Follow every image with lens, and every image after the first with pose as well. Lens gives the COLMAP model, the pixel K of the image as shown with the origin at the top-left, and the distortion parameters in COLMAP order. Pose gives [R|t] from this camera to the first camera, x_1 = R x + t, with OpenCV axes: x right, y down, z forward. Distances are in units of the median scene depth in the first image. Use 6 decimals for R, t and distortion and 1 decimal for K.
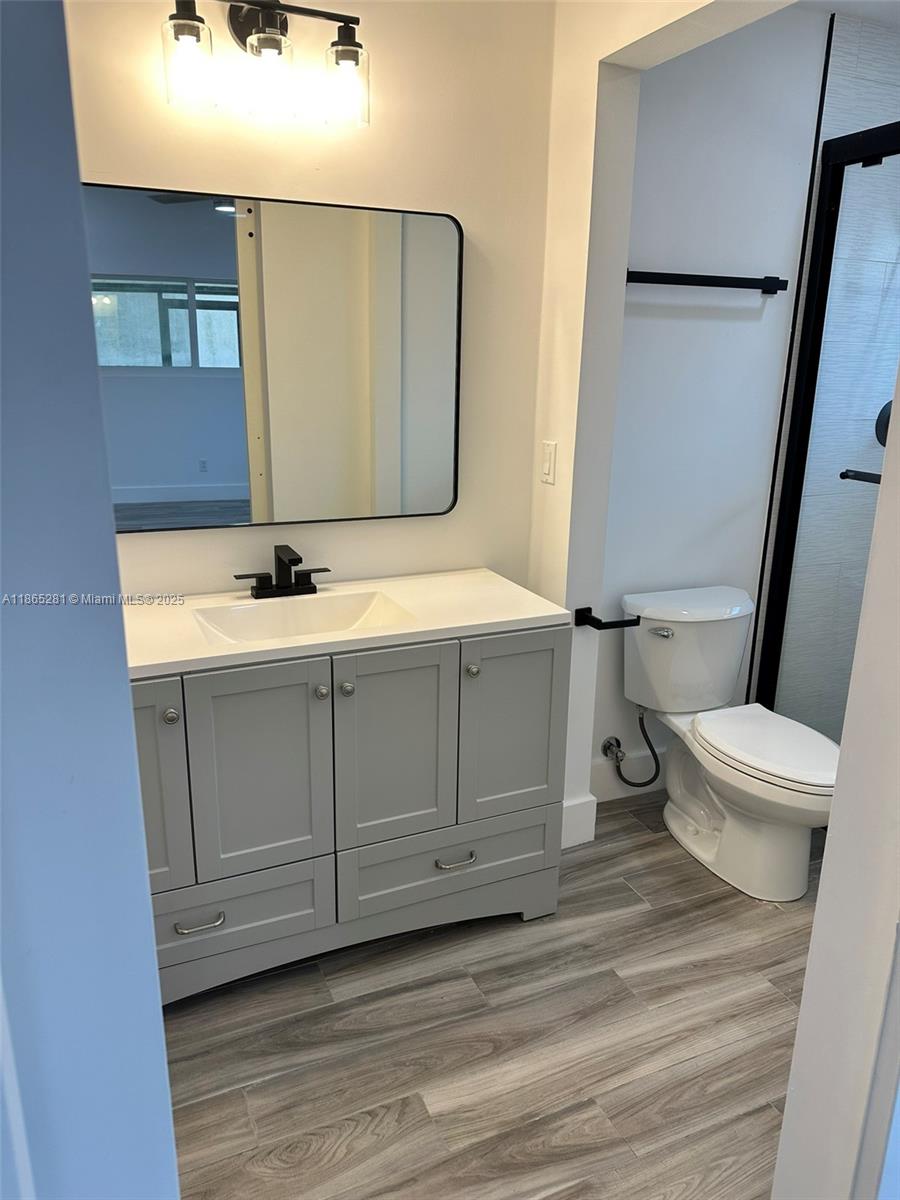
lens RADIAL K [[838.7, 0, 448.7], [0, 838.7, 600.0], [0, 0, 1]] dist [0.042489, -0.050271]
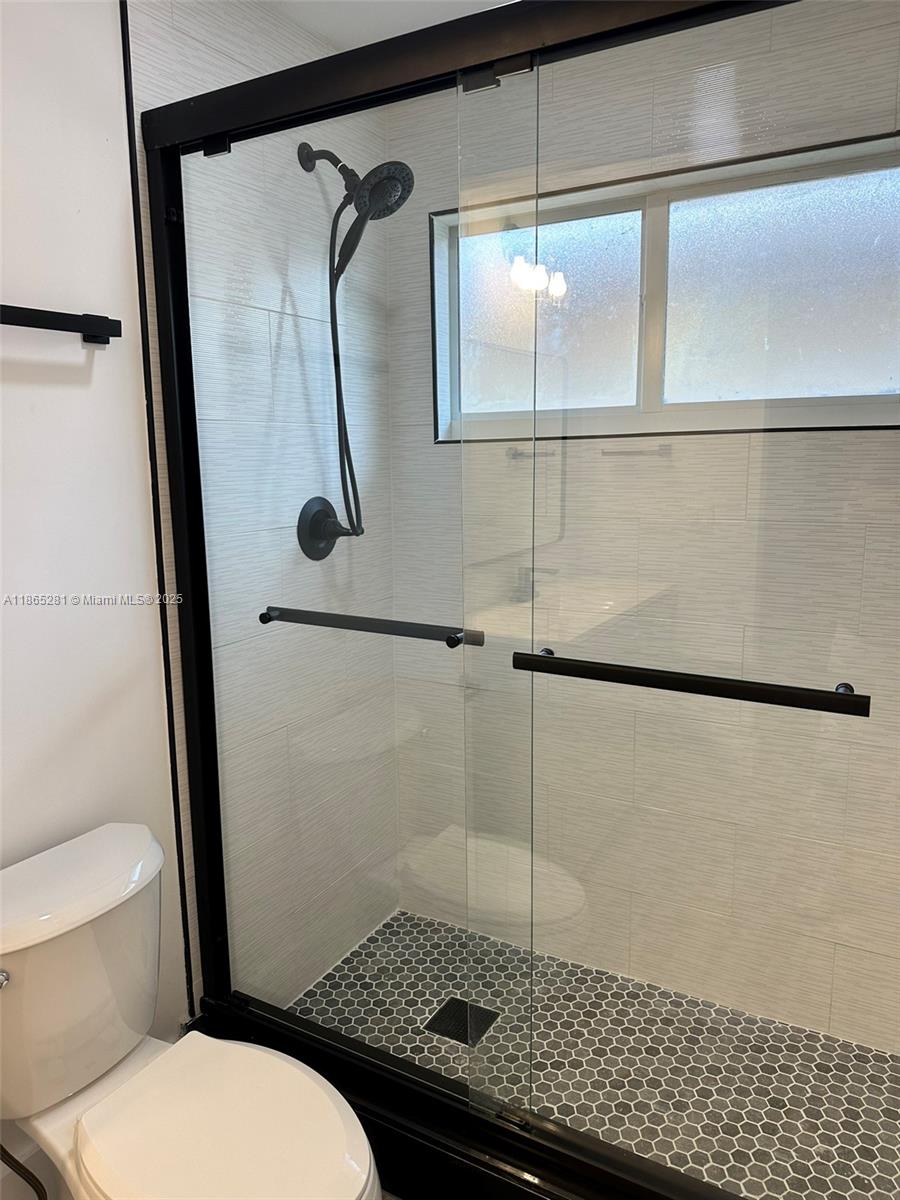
lens RADIAL K [[838.7, 0, 446.5], [0, 838.7, 596.6], [0, 0, 1]] dist [0.042489, -0.050271]
pose [[0.810216, -0.126013, 0.572425, 0.237205], [0.184338, 0.981843, -0.044772, -0.122214], [-0.556389, 0.141795, 0.818734, 0.434444]]
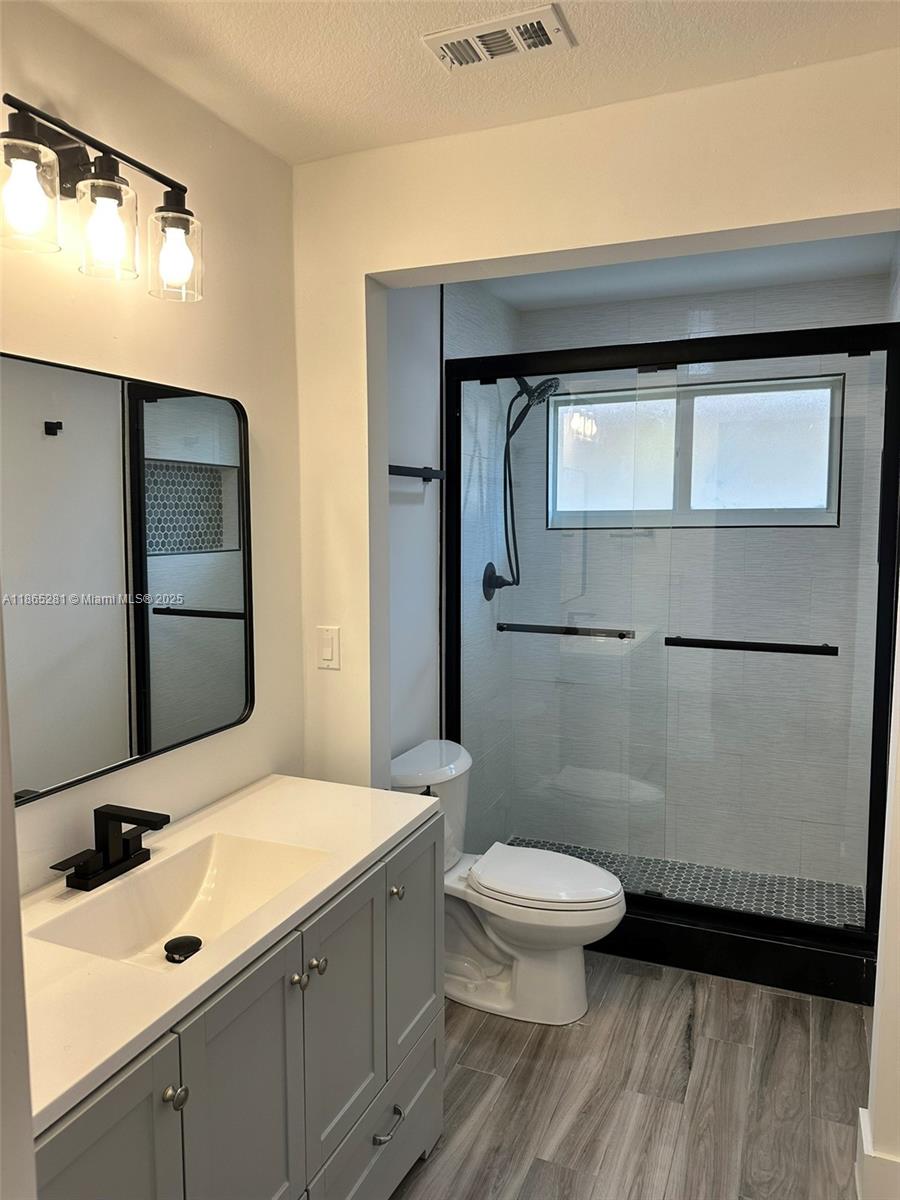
lens RADIAL K [[838.7, 0, 442.2], [0, 838.7, 607.5], [0, 0, 1]] dist [0.042489, -0.050271]
pose [[0.735812, -0.088573, 0.671369, -0.428691], [0.200785, 0.975364, -0.091378, -0.097350], [-0.646735, 0.202038, 0.735469, 0.208989]]
